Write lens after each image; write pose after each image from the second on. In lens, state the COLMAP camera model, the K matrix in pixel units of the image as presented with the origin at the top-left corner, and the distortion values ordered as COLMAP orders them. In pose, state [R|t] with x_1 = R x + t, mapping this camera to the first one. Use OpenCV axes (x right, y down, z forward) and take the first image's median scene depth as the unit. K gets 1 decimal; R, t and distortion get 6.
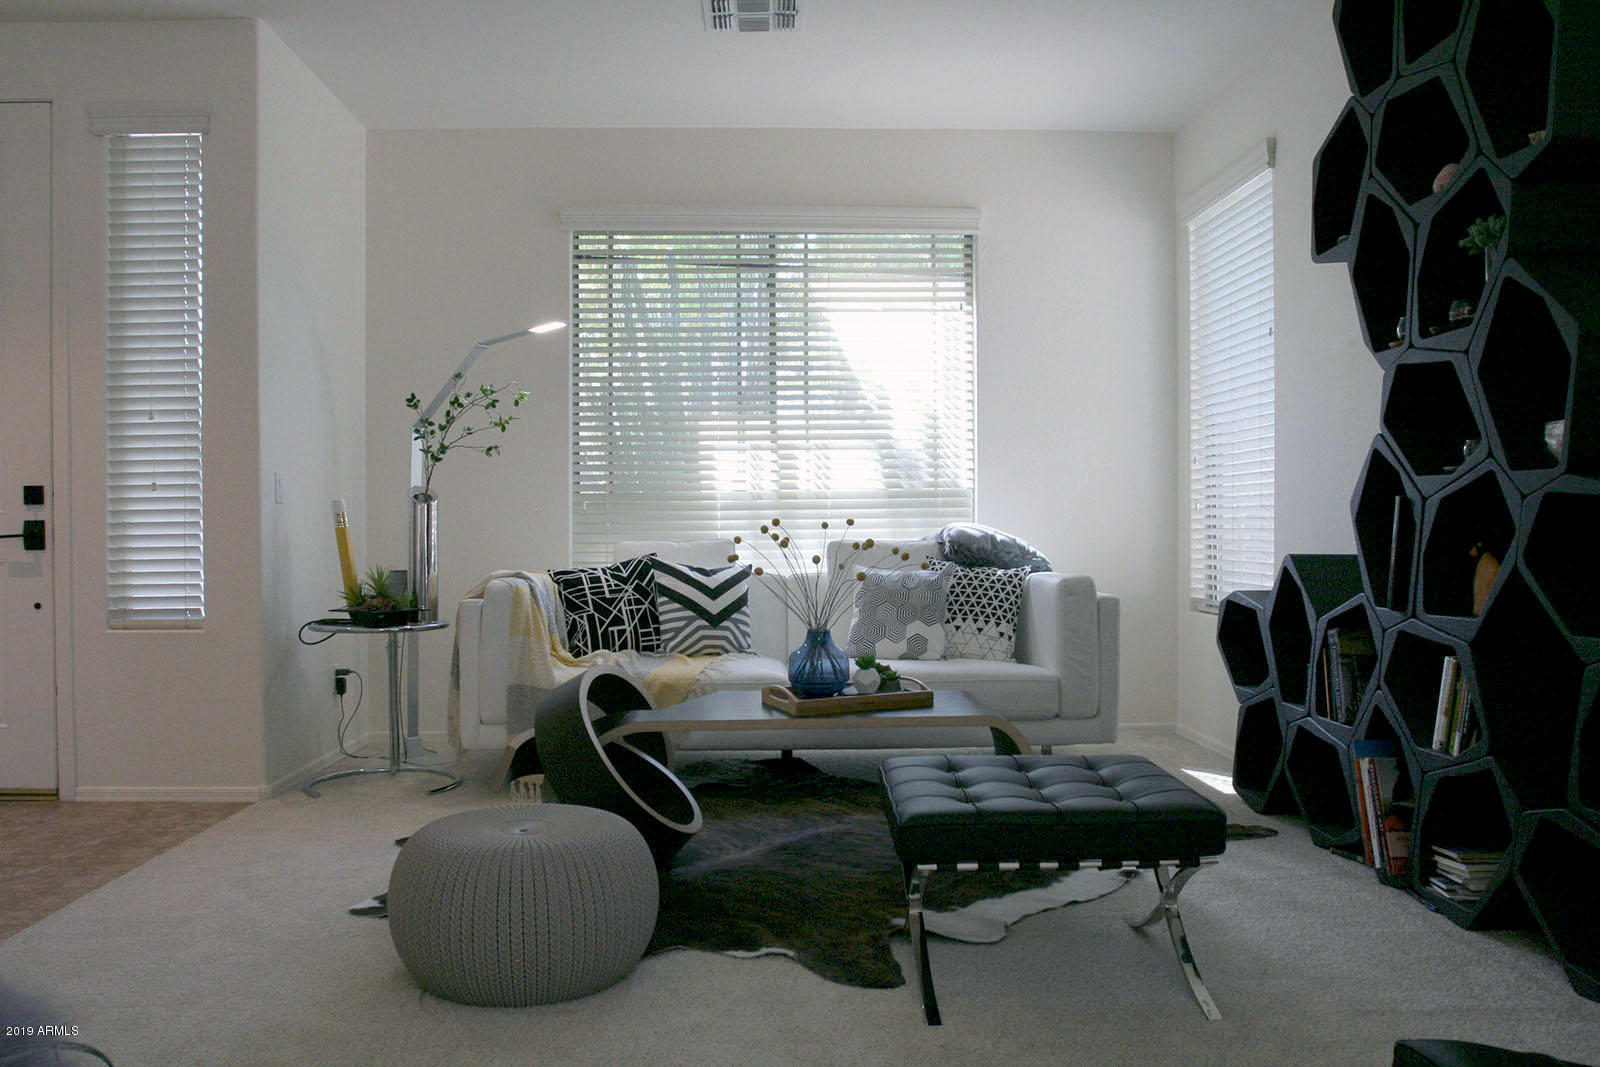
lens RADIAL K [[1278.4, 0, 800.0], [0, 1278.4, 533.5], [0, 0, 1]] dist [-0.088493, 0.063901]
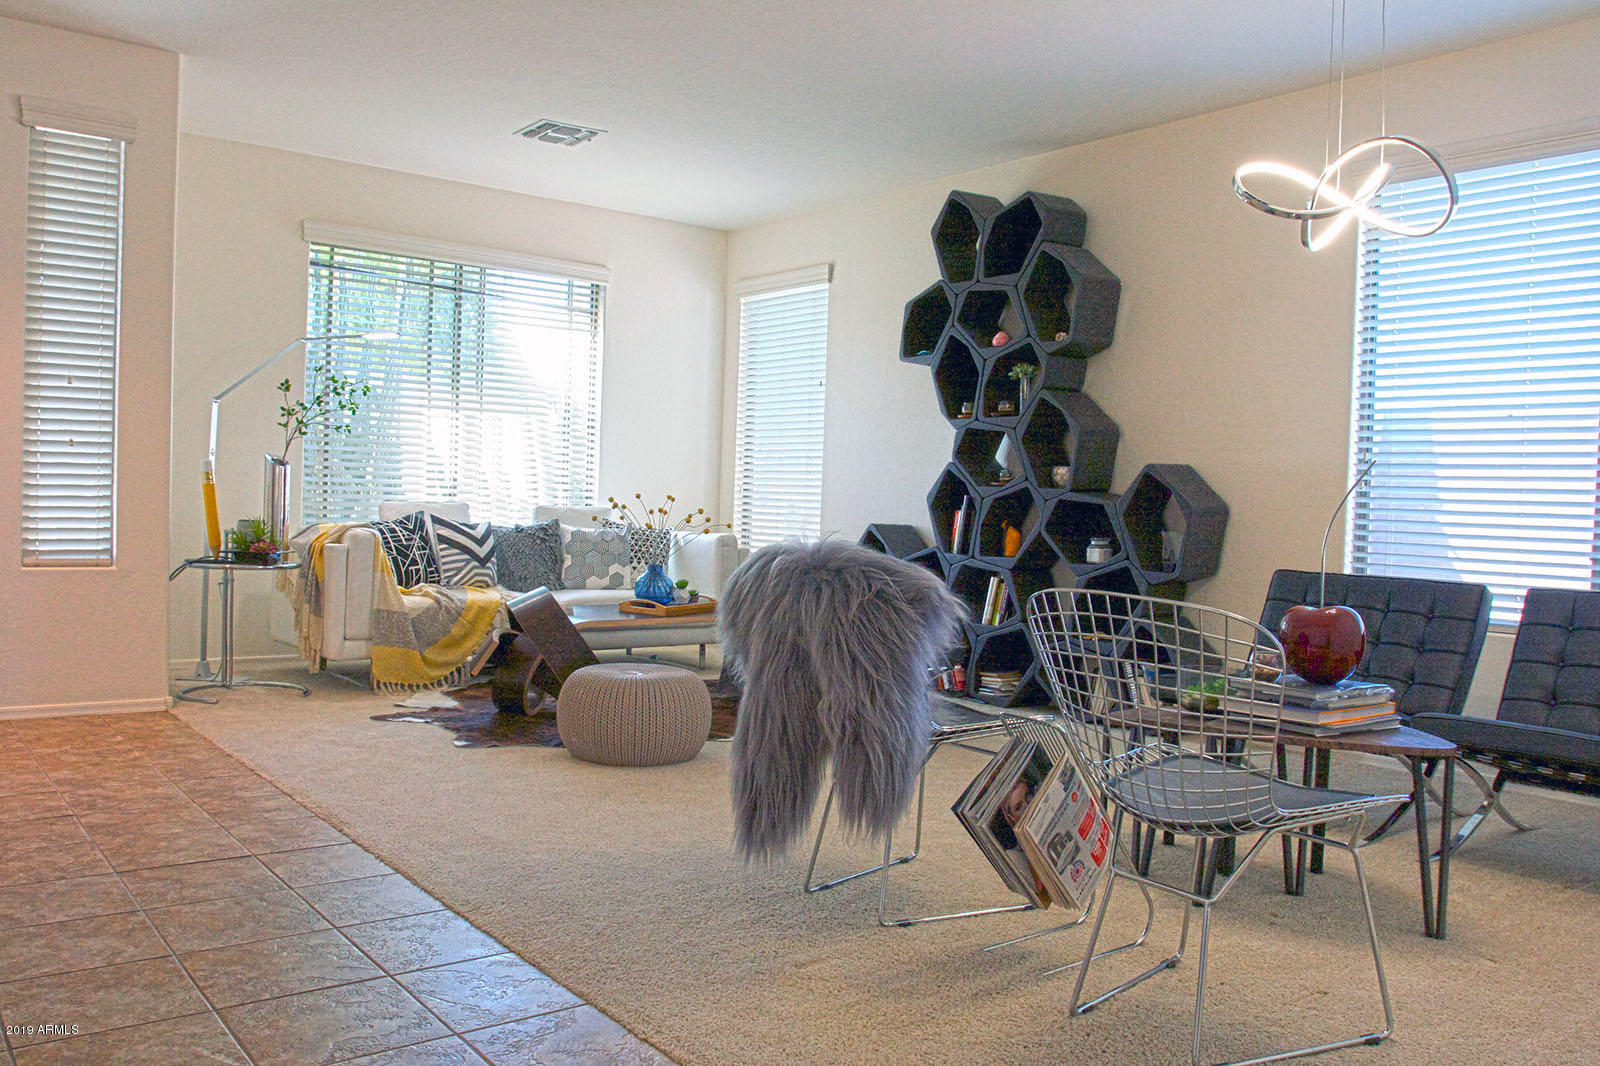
lens RADIAL K [[1278.4, 0, 800.0], [0, 1278.4, 533.0], [0, 0, 1]] dist [-0.088493, 0.063901]
pose [[0.805317, 0.018420, 0.592559, -0.641185], [-0.034376, 0.999286, 0.015656, 0.004409], [-0.591847, -0.032978, 0.805375, -0.313830]]
